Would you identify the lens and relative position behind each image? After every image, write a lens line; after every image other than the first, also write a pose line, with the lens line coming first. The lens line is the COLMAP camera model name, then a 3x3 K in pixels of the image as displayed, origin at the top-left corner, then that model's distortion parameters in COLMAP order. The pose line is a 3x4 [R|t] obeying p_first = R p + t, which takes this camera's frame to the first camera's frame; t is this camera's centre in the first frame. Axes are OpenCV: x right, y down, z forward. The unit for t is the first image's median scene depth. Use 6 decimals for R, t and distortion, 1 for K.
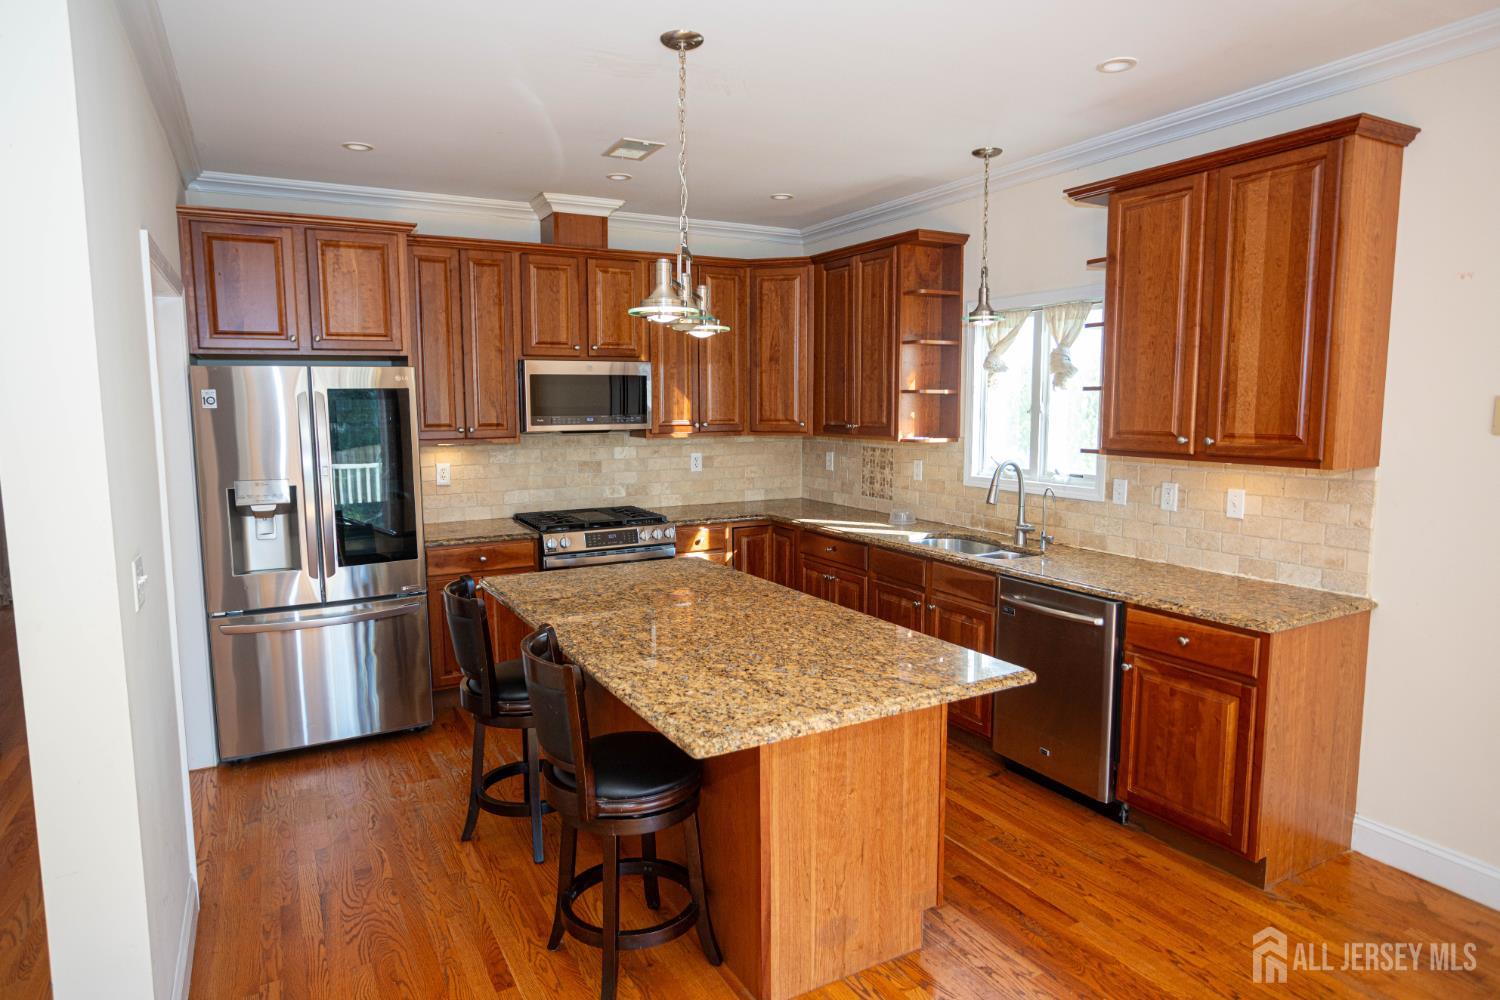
lens RADIAL K [[888.0, 0, 742.7], [0, 888.0, 501.8], [0, 0, 1]] dist [-0.019280, 0.002058]
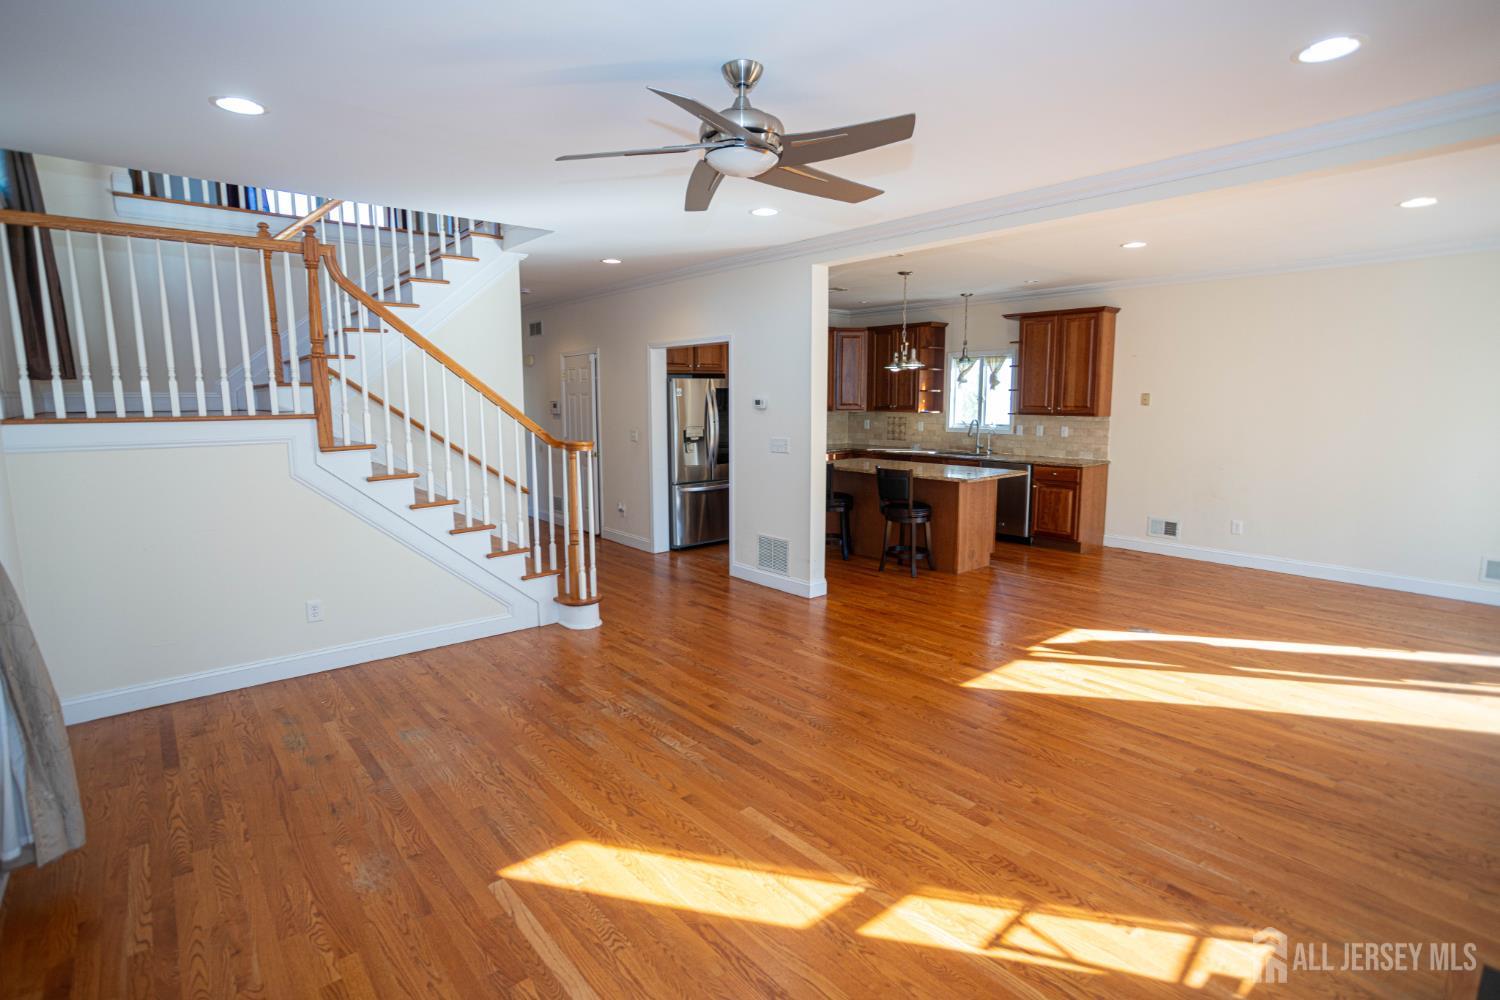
lens RADIAL K [[760.2, 0, 741.1], [0, 760.2, 502.0], [0, 0, 1]] dist [-0.060944, 0.039213]
pose [[0.979155, -0.025489, 0.201509, -0.817054], [0.021096, 0.999491, 0.023919, 0.128608], [-0.202016, -0.019170, 0.979195, -0.995103]]
